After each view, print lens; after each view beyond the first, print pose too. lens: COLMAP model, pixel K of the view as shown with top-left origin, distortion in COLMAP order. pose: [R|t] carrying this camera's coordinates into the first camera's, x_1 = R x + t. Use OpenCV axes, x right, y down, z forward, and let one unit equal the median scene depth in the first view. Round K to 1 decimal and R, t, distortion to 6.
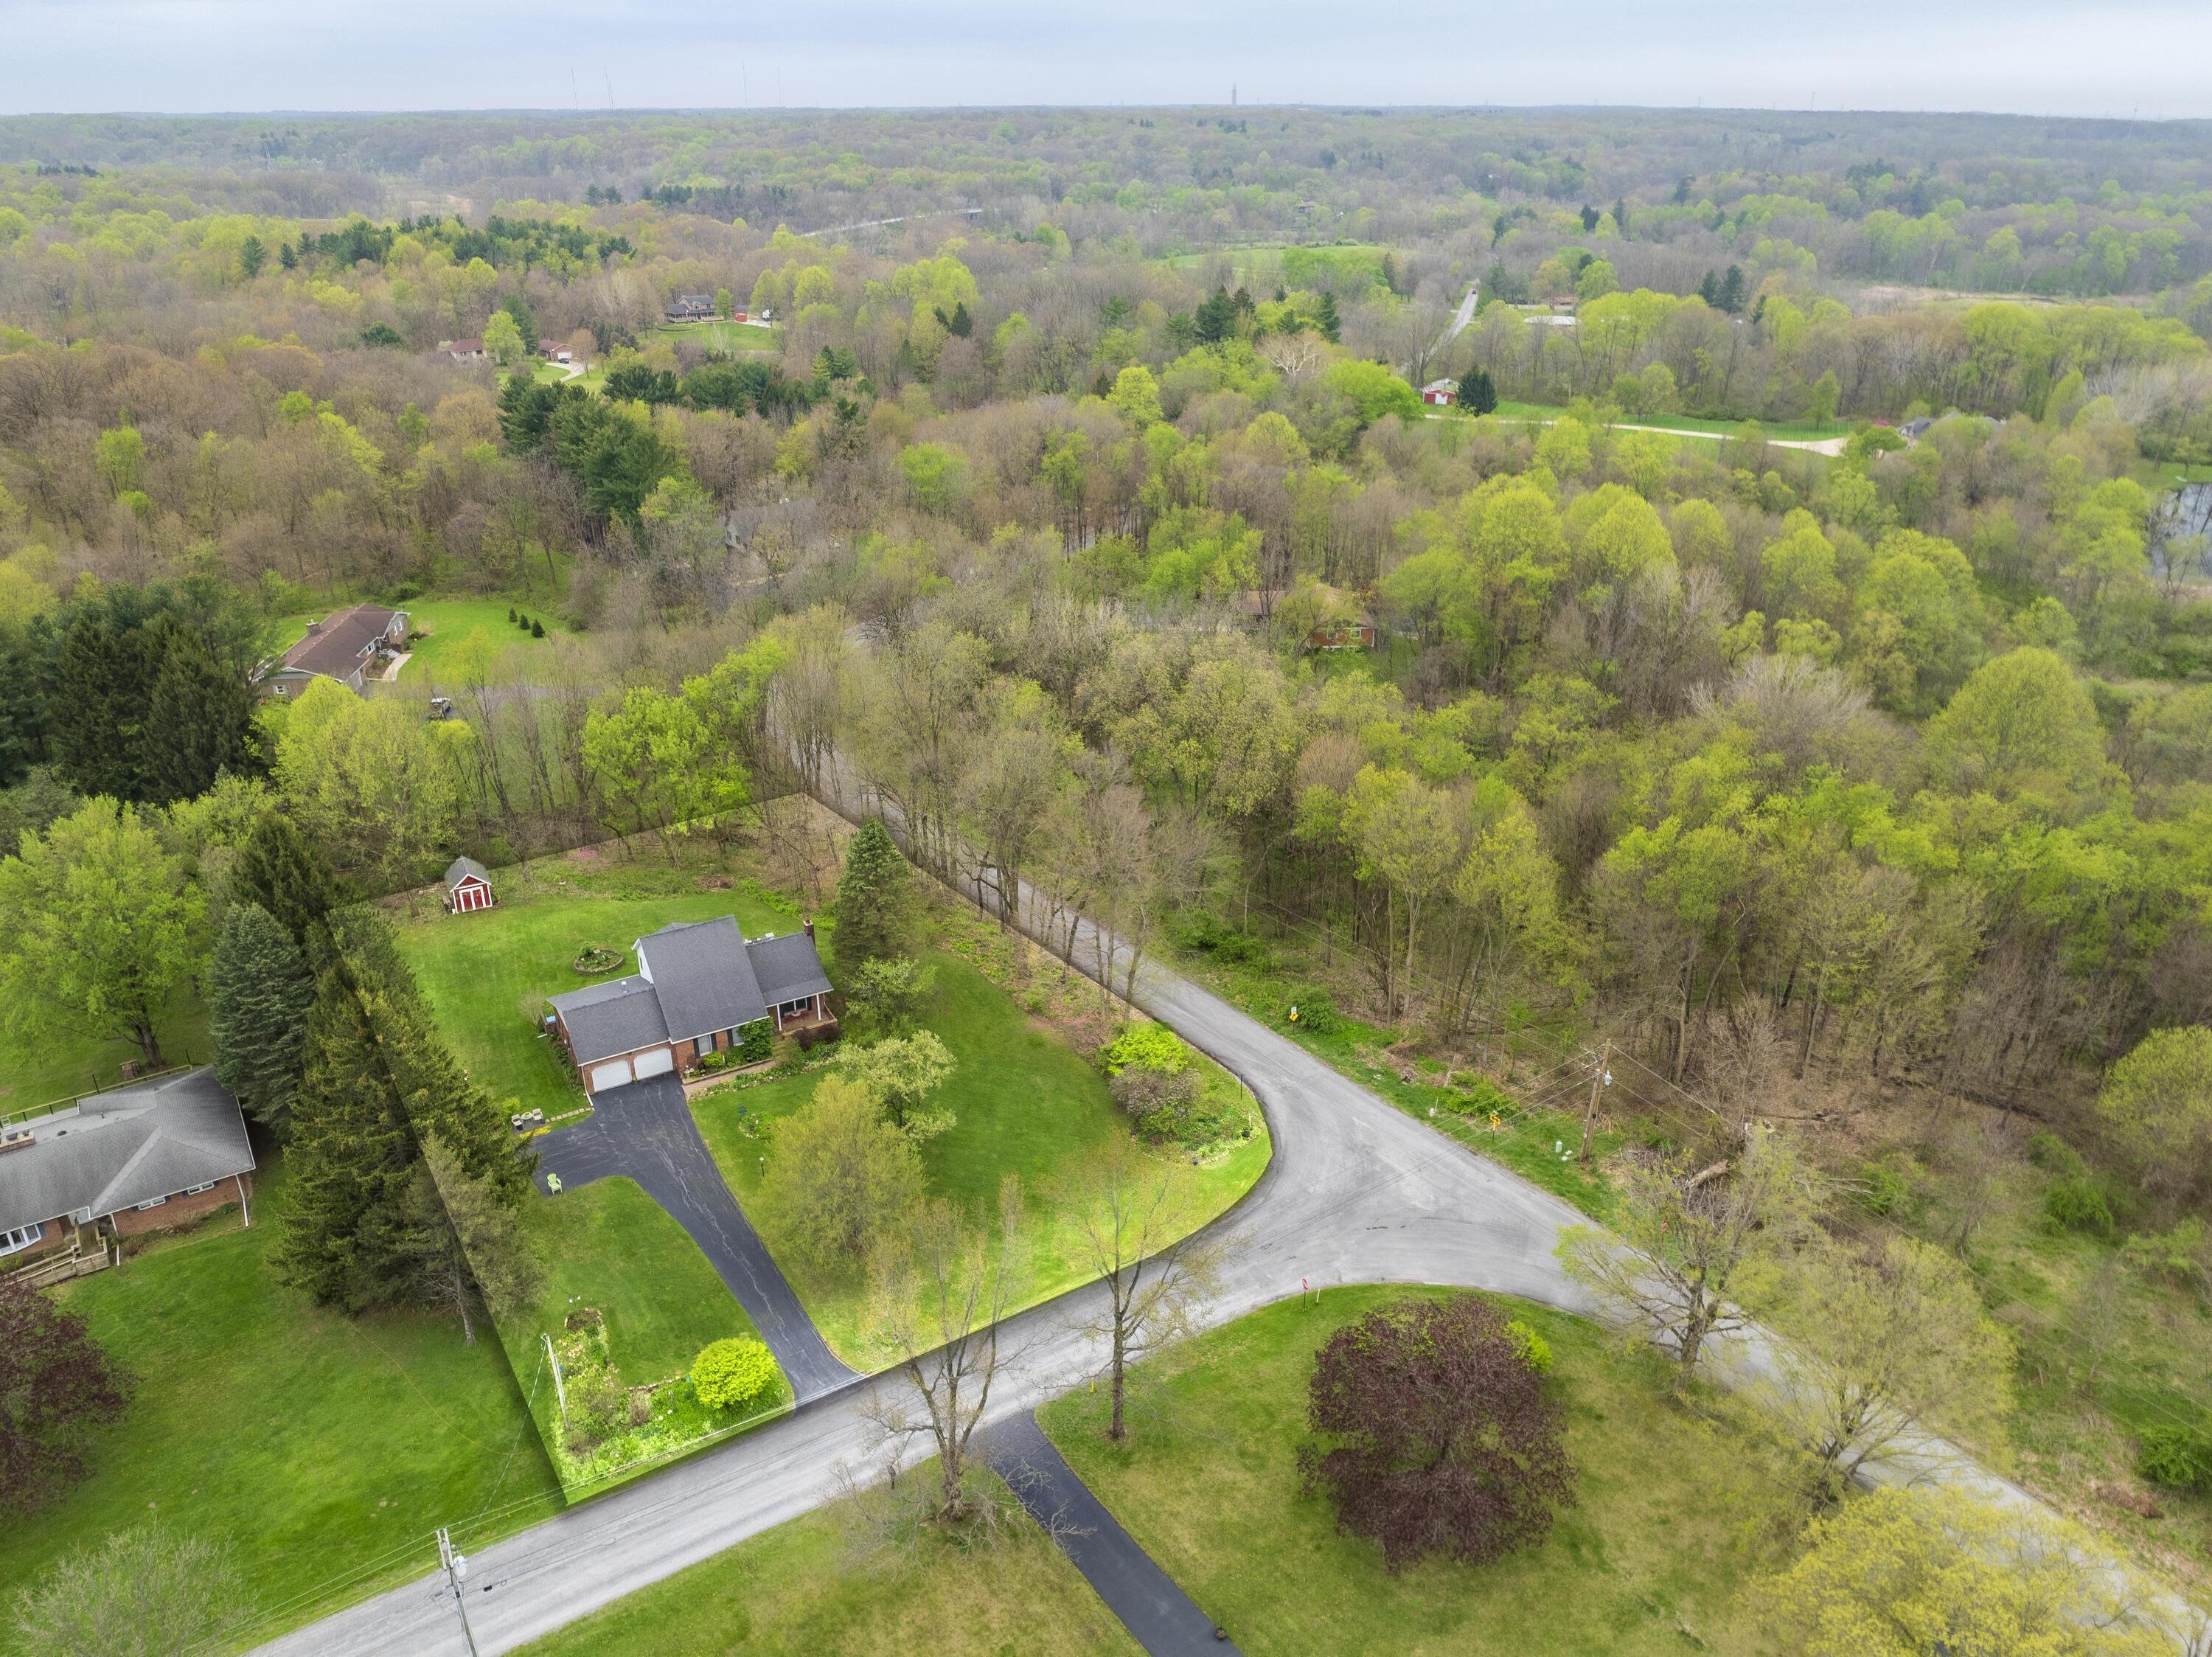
lens RADIAL K [[1563.8, 0, 1116.9], [0, 1563.8, 818.3], [0, 0, 1]] dist [-0.035061, 0.017469]
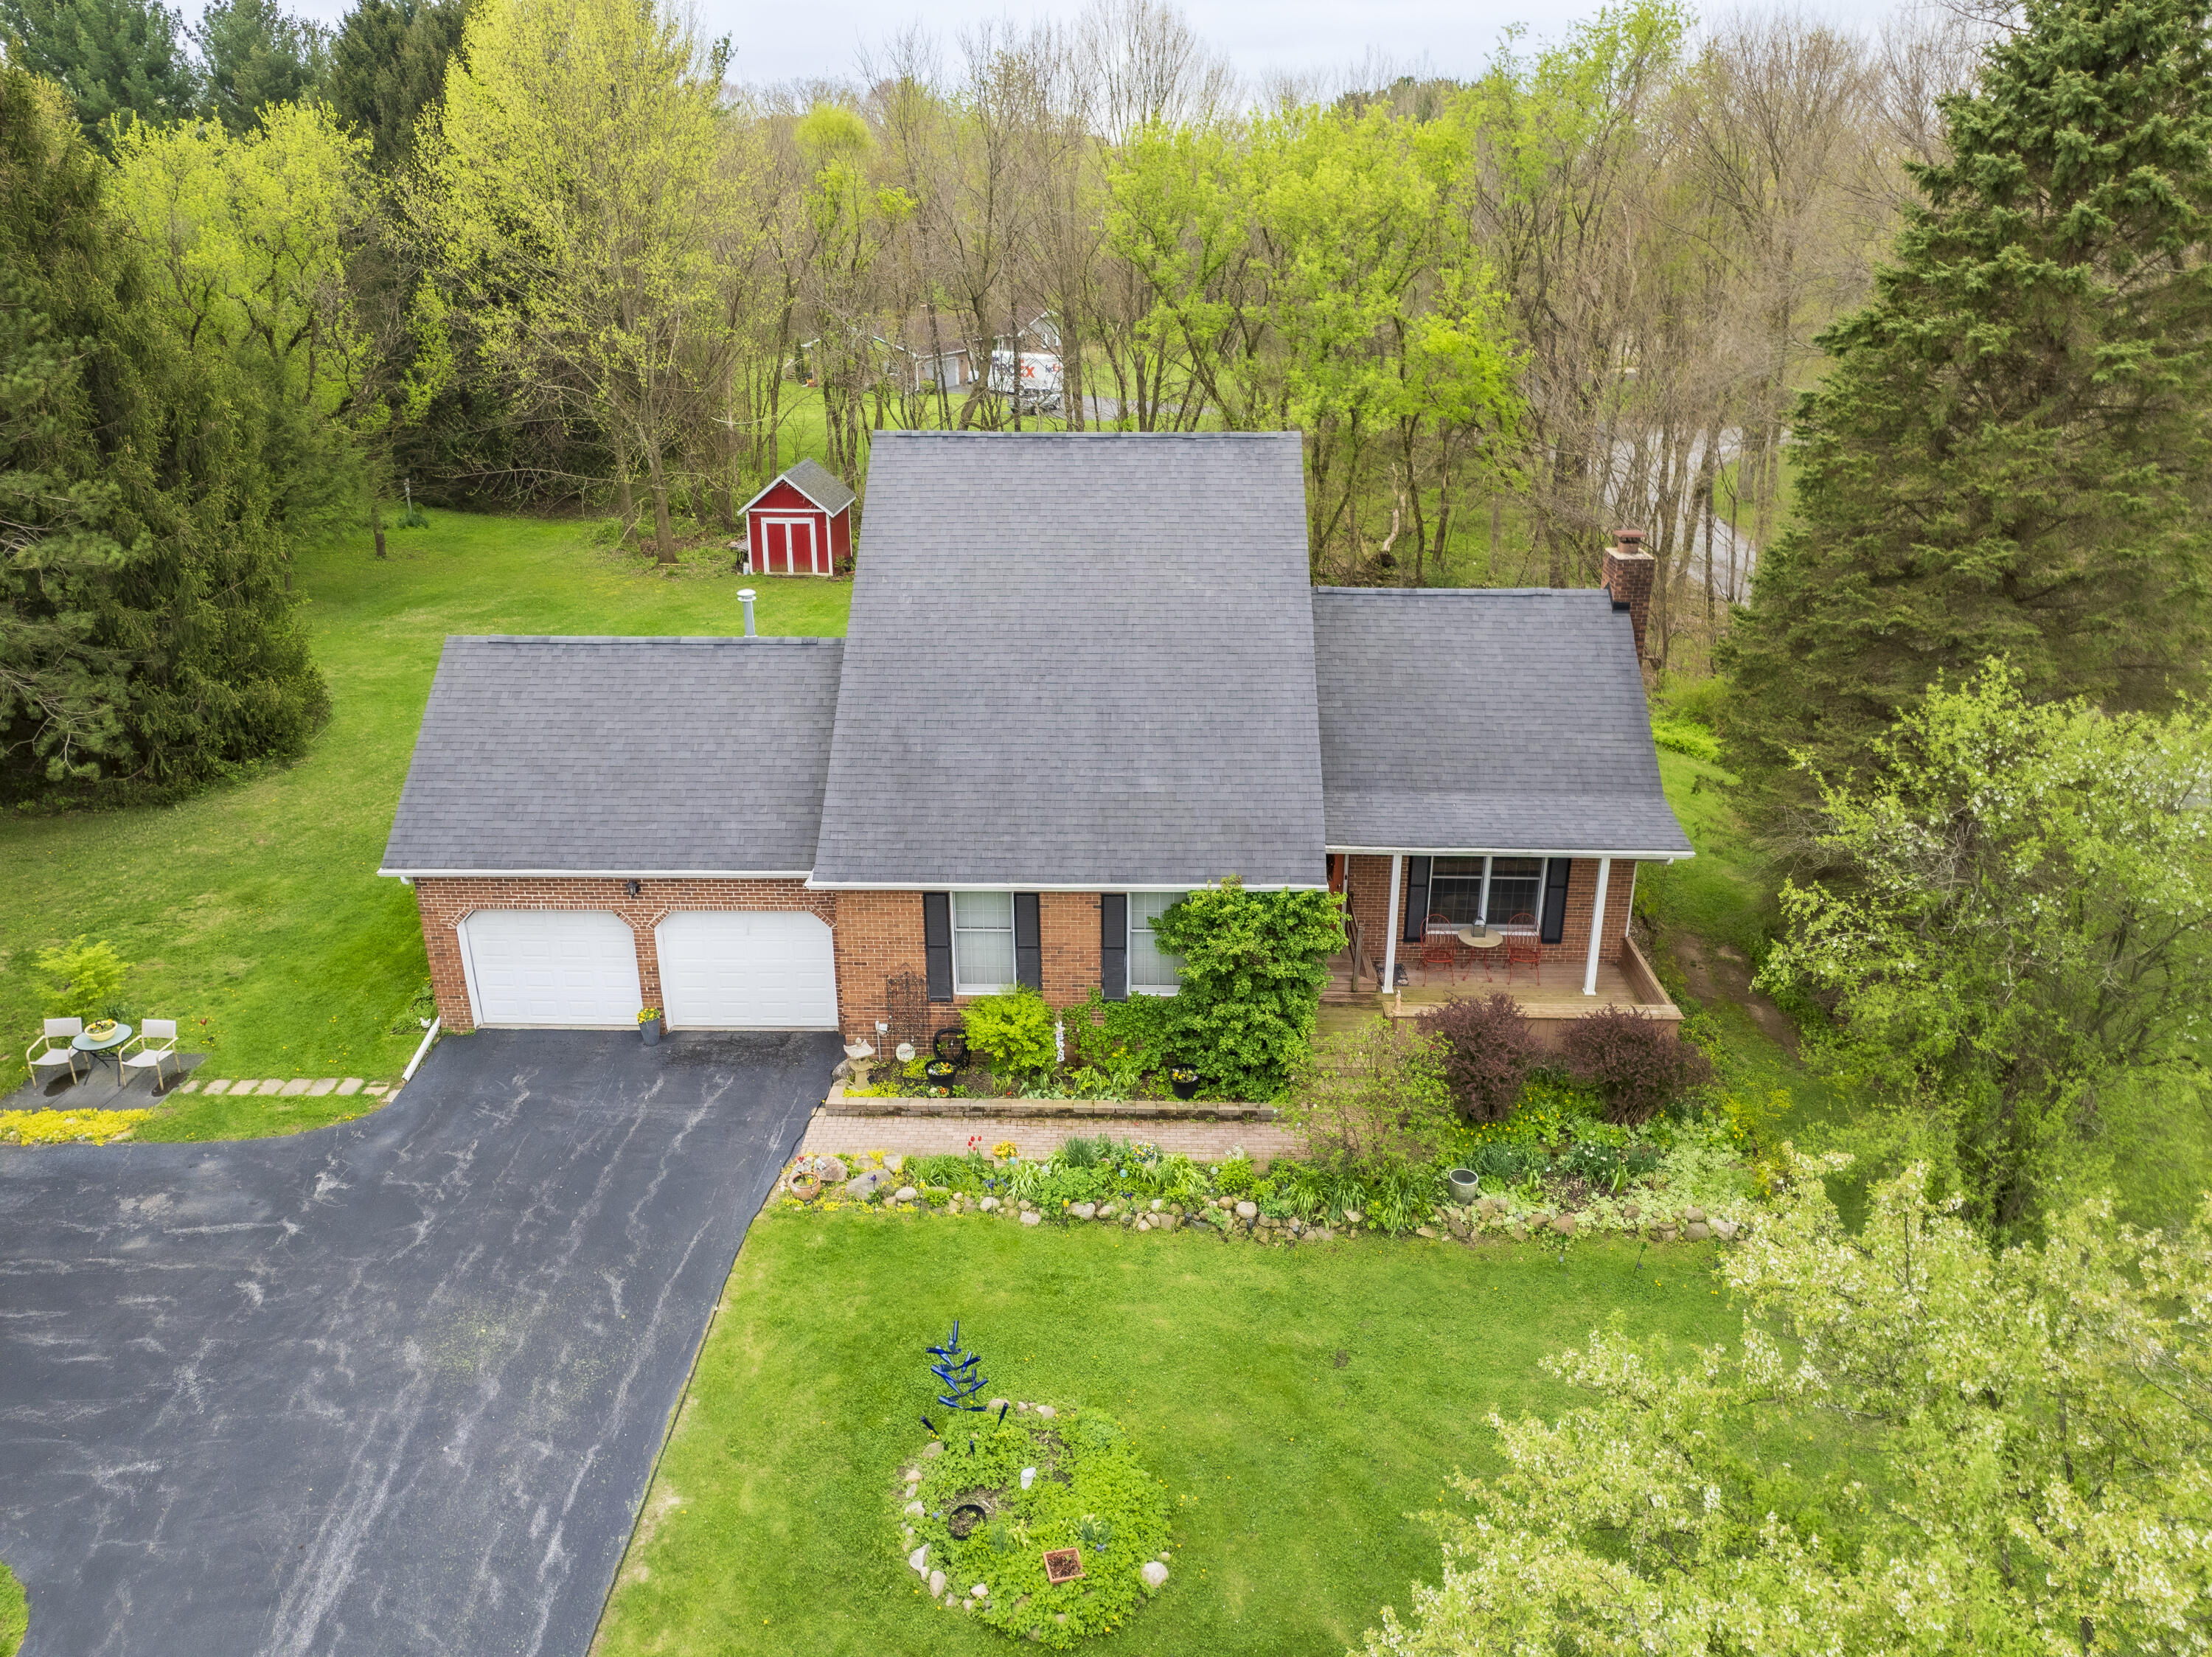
lens RADIAL K [[1563.8, 0, 1108.4], [0, 1563.8, 830.5], [0, 0, 1]] dist [-0.035061, 0.017469]
pose [[0.854190, 0.189658, -0.484137, -0.158317], [-0.214473, 0.976721, 0.004218, 0.127489], [0.473667, 0.100231, 0.874982, 0.836716]]
